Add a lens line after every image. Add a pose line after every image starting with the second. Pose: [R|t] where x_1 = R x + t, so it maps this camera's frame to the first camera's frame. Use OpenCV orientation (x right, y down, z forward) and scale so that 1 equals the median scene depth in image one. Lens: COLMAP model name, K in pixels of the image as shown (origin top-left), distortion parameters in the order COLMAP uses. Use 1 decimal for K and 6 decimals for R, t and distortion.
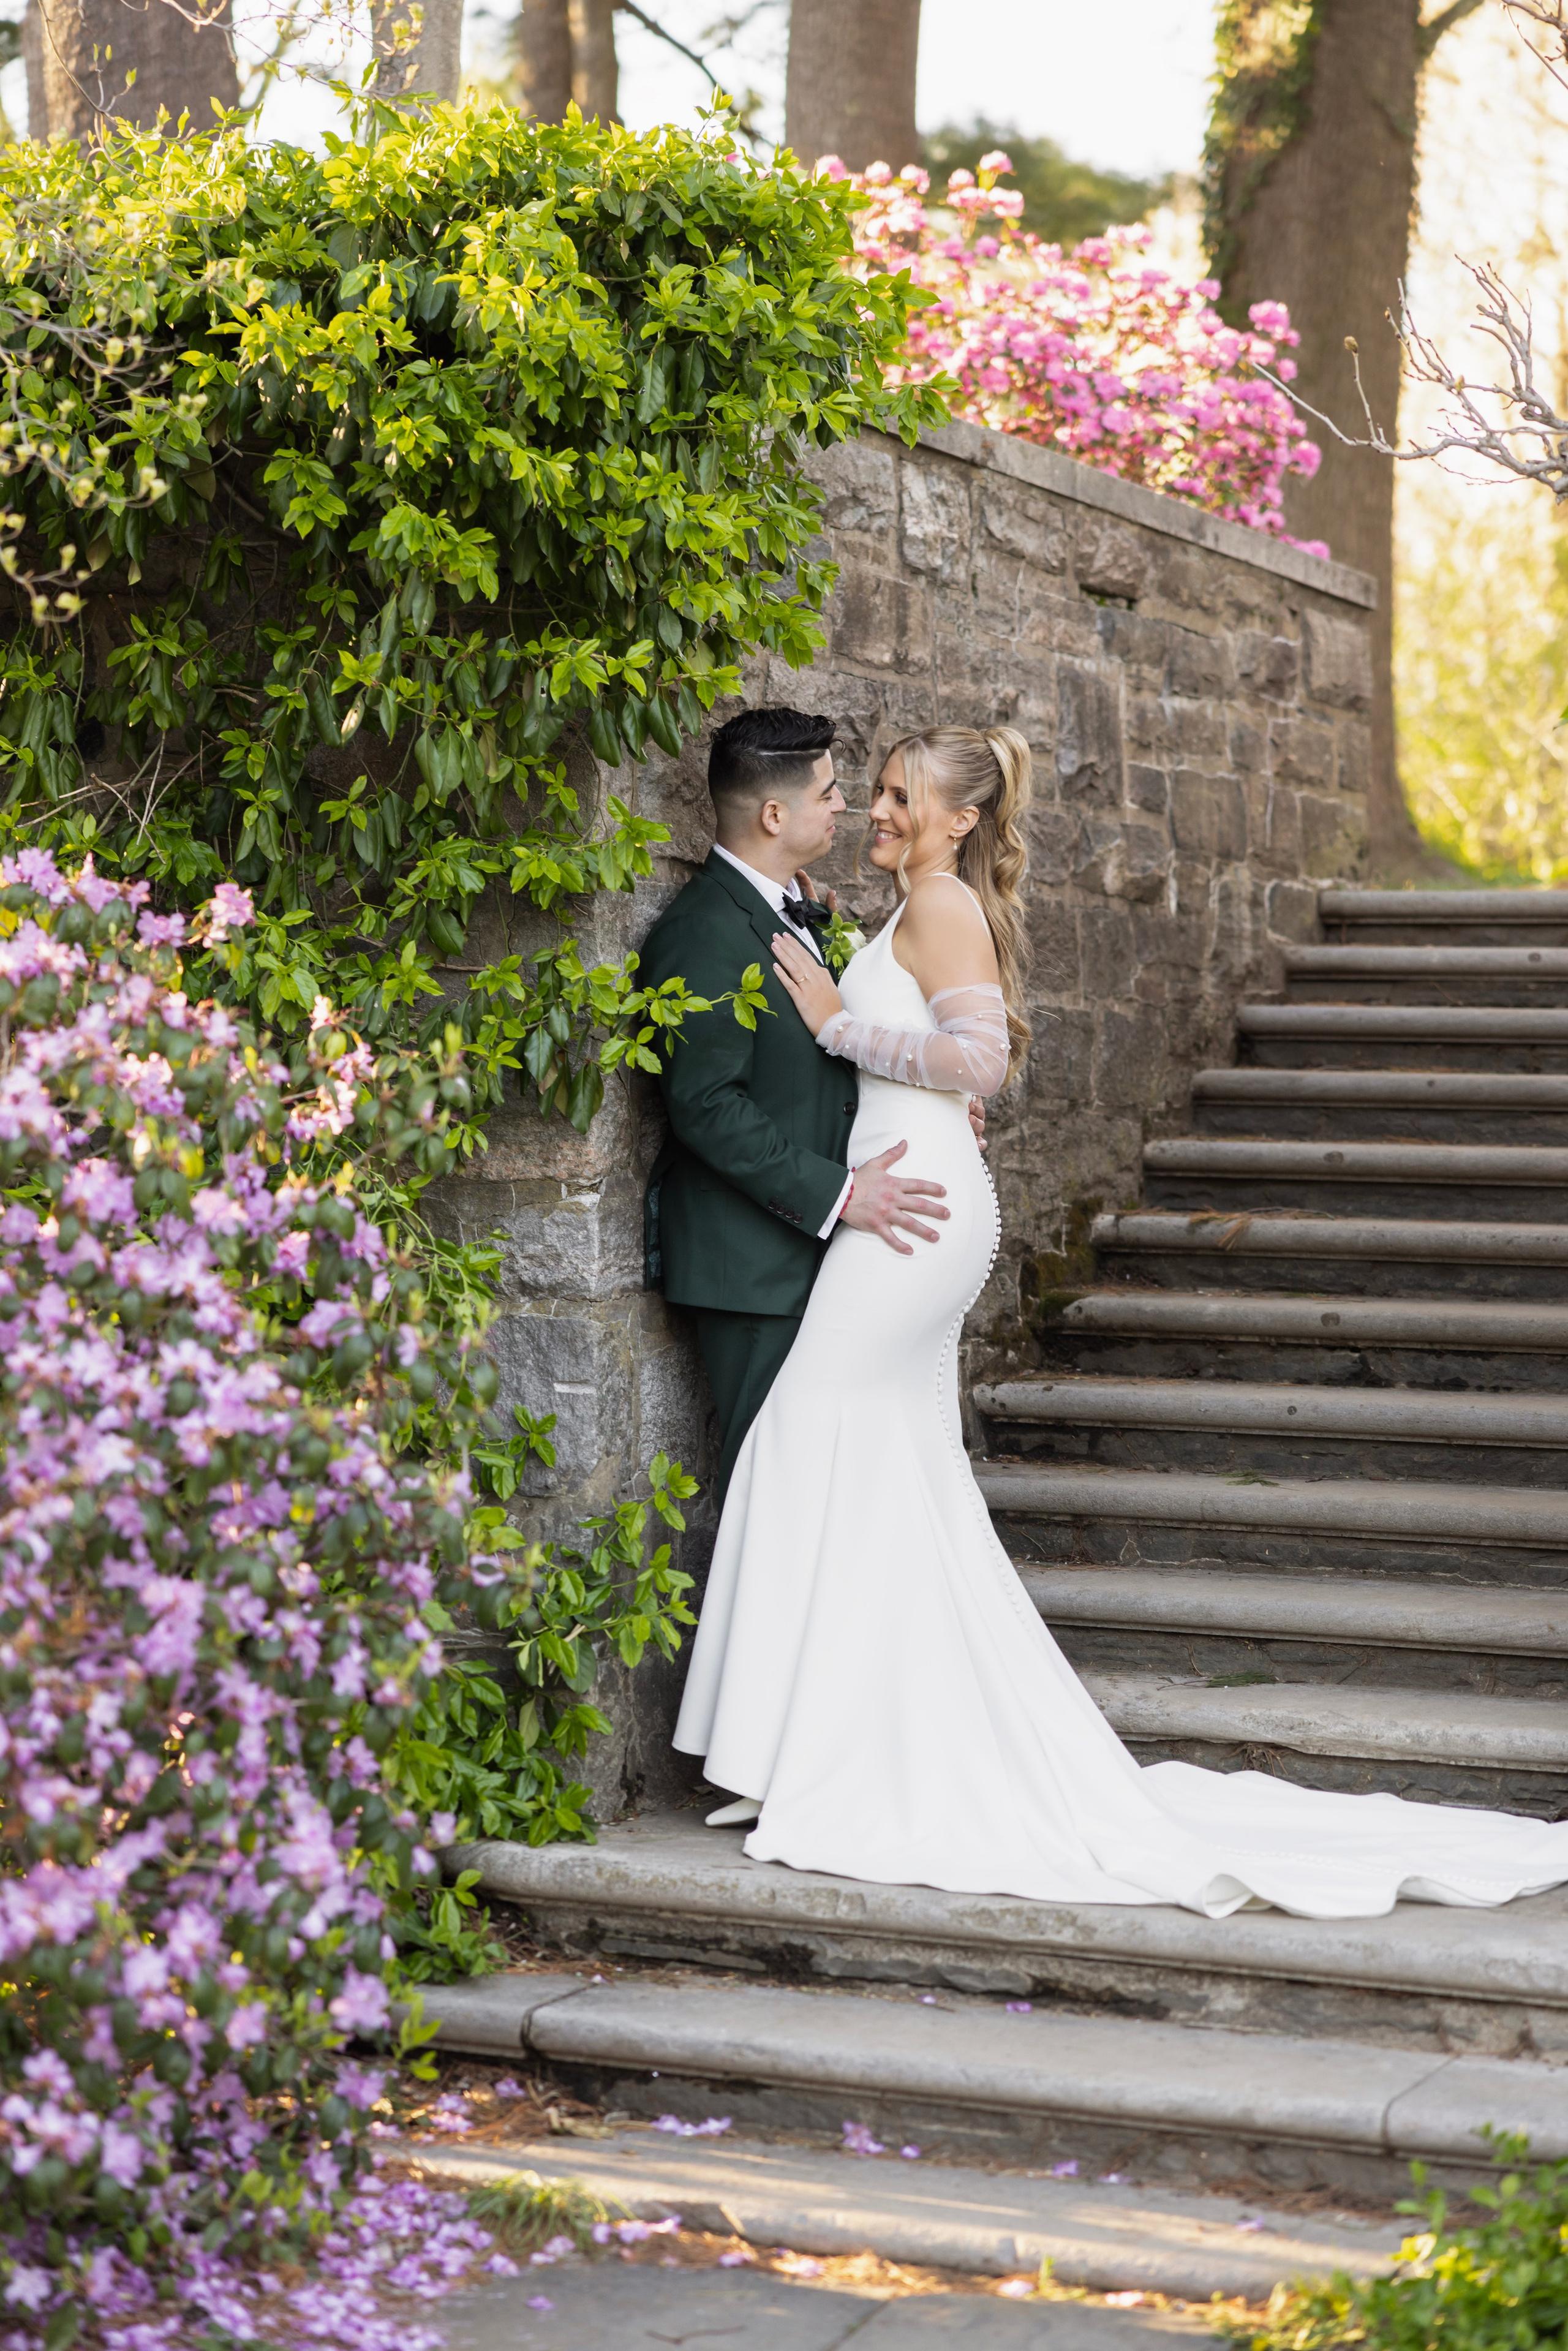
lens RADIAL K [[4734.0, 0, 784.0], [0, 4734.0, 1175.5], [0, 0, 1]] dist [-0.006449, -0.067450]
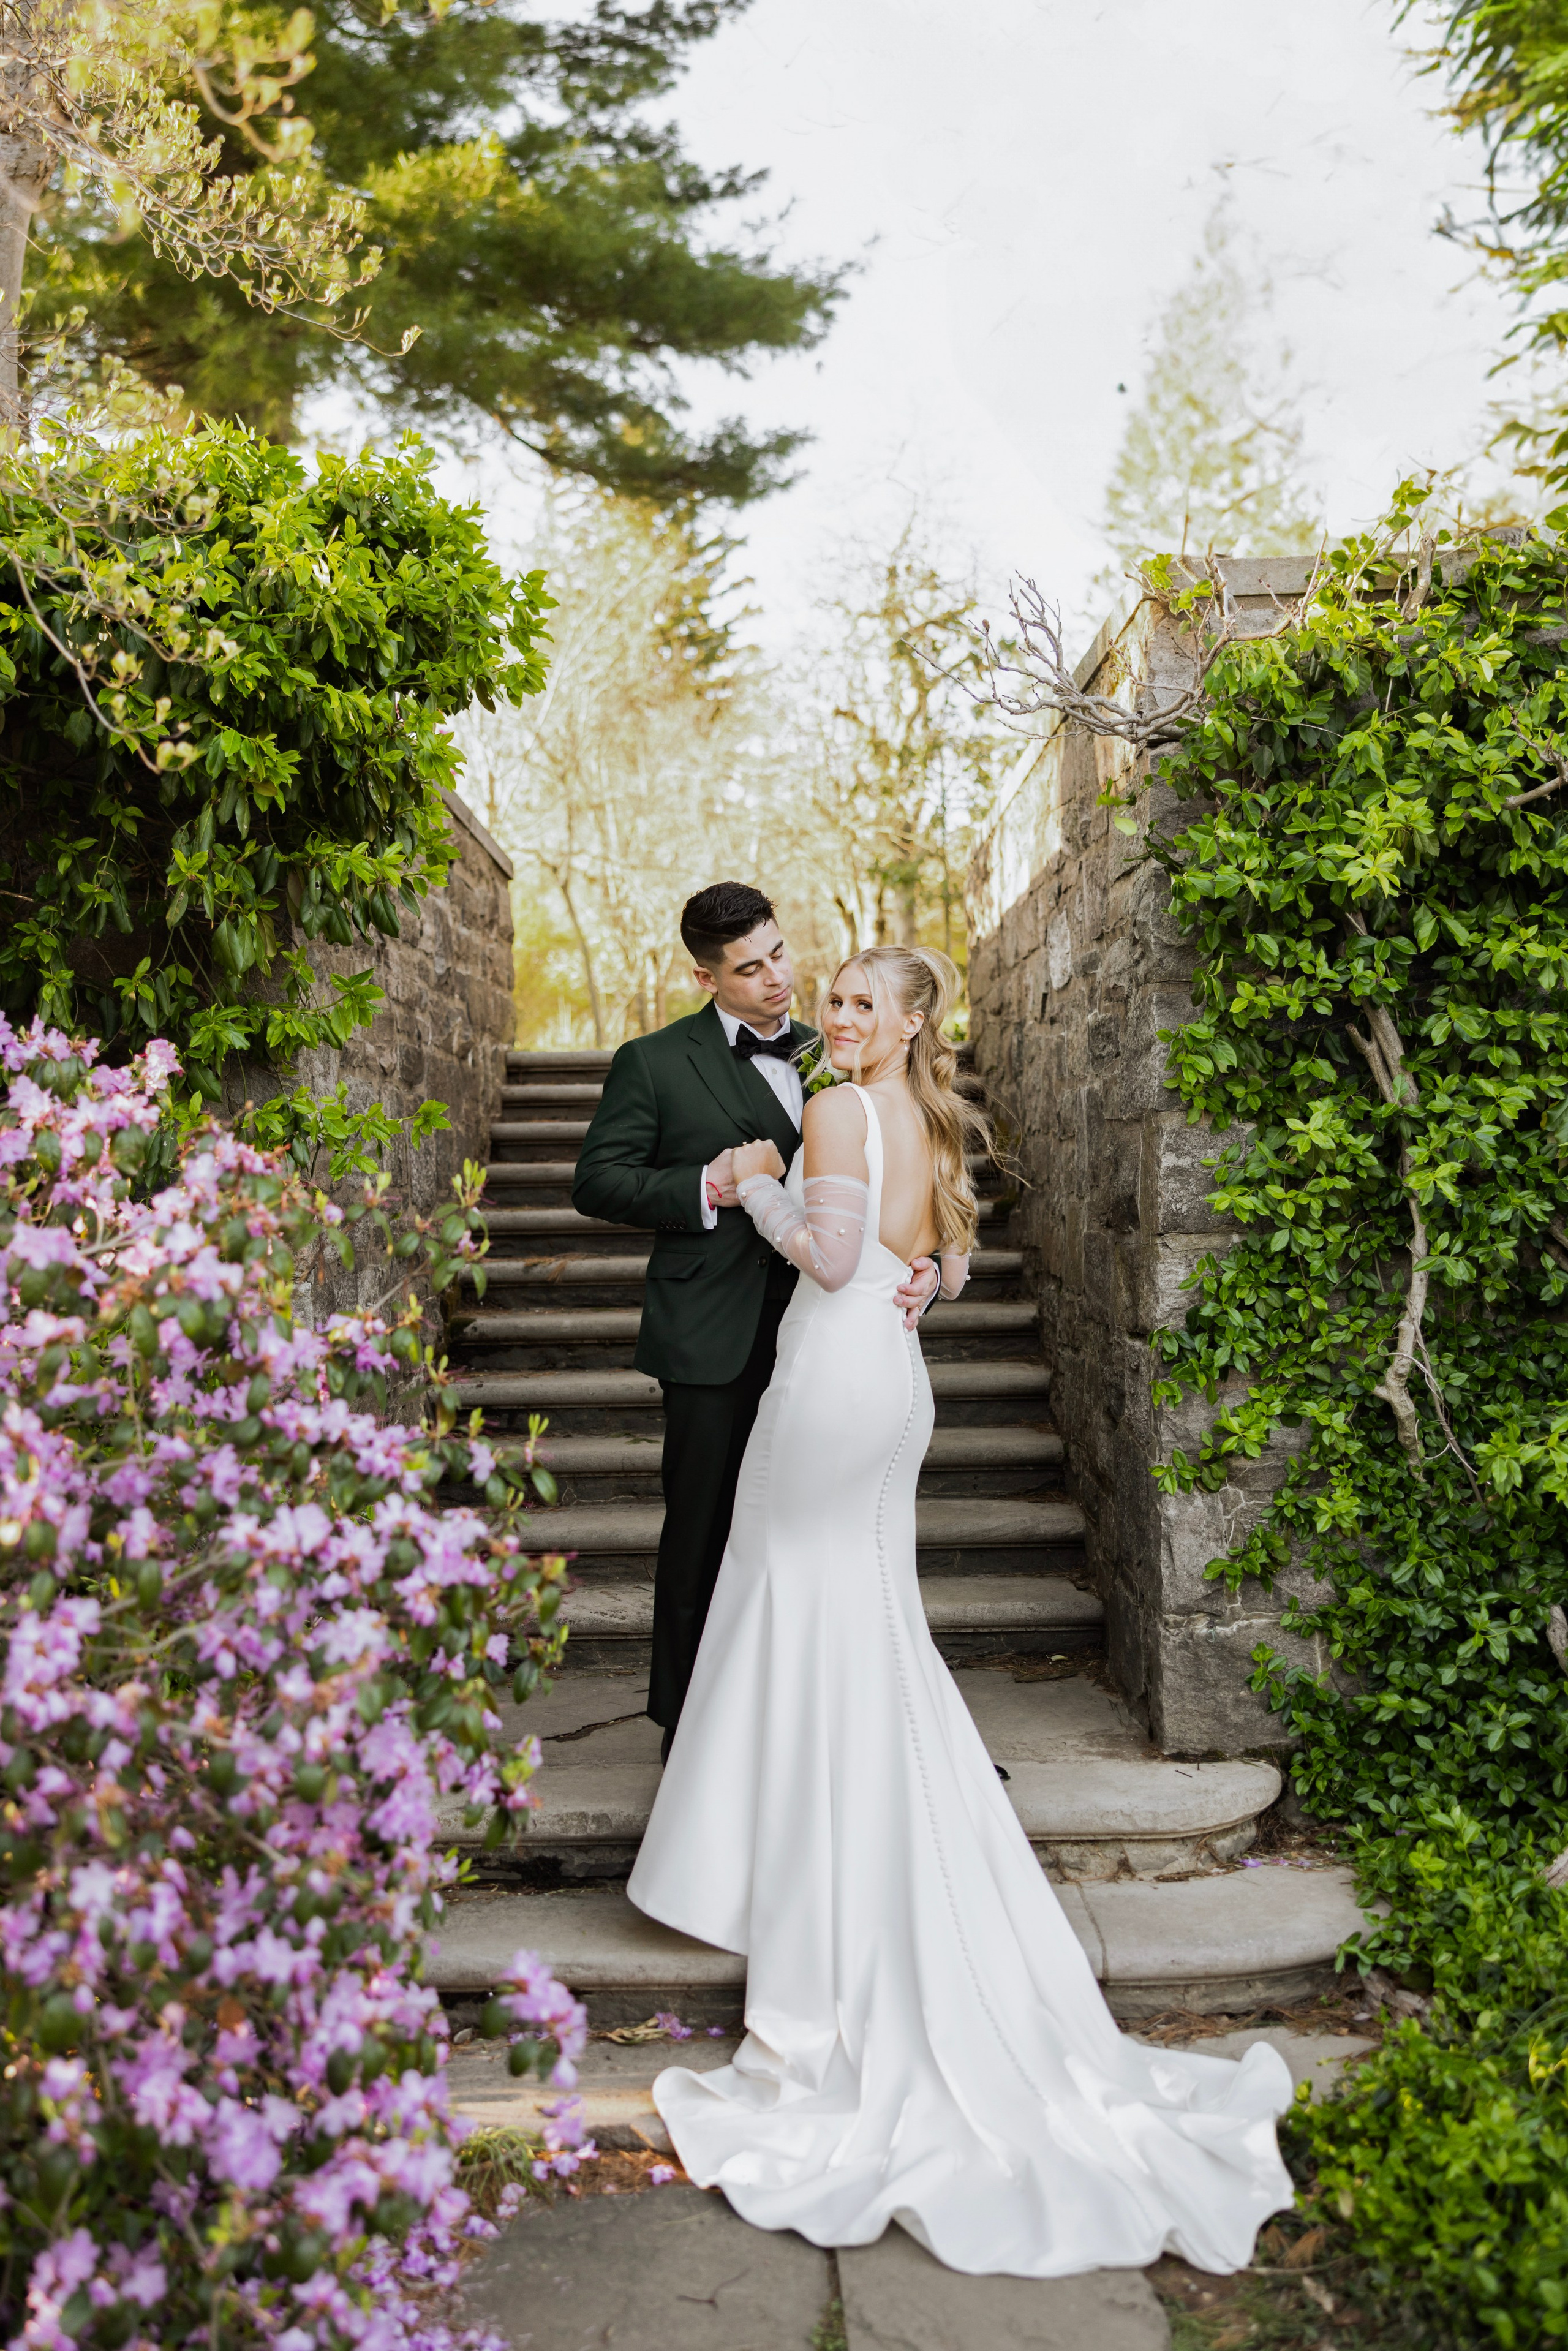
lens RADIAL K [[2243.6, 0, 747.2], [0, 2243.6, 1166.6], [0, 0, 1]] dist [-0.016194, -0.008334]
pose [[0.918008, -0.037463, 0.394789, -0.179232], [0.042998, 0.999062, -0.005180, -0.020438], [-0.394224, 0.021730, 0.918757, 0.405326]]
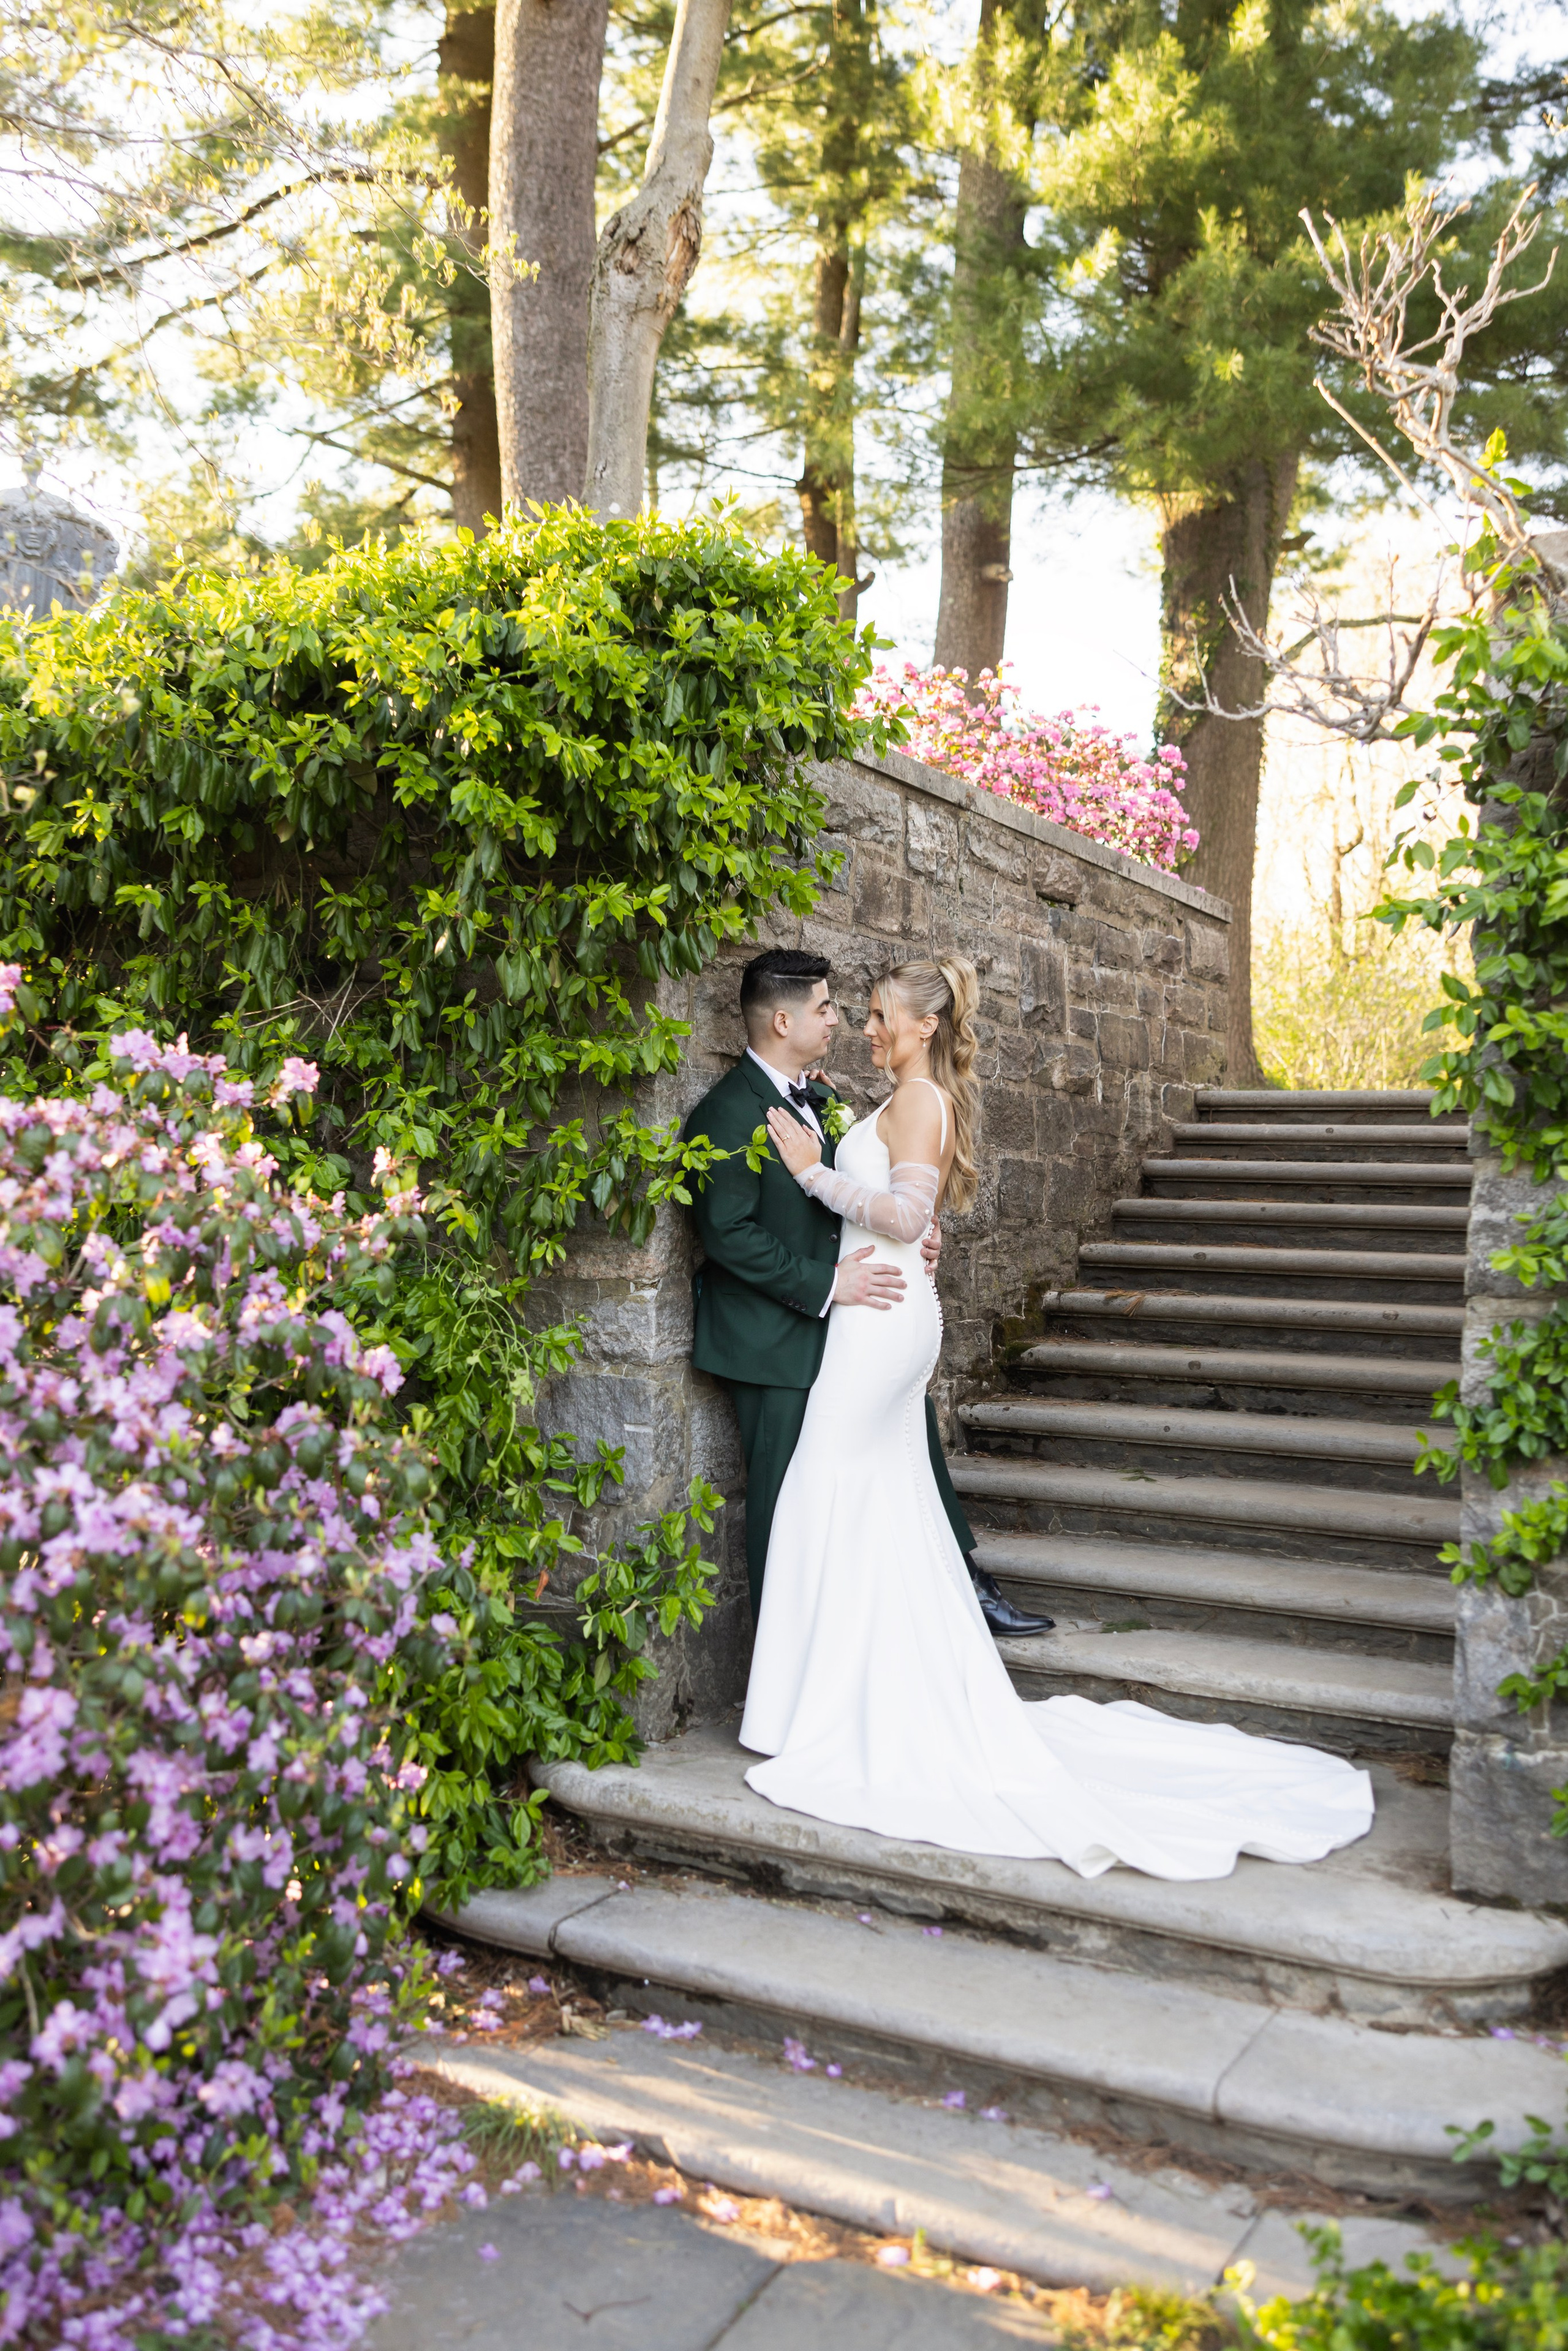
lens RADIAL K [[2108.5, 0, 784.0], [0, 2108.5, 1175.5], [0, 0, 1]] dist [0.028250, -0.006763]
pose [[0.995834, 0.004864, -0.091054, 0.058612], [-0.007471, 0.999571, -0.028309, -0.013382], [0.090878, 0.028871, 0.995443, 0.399893]]
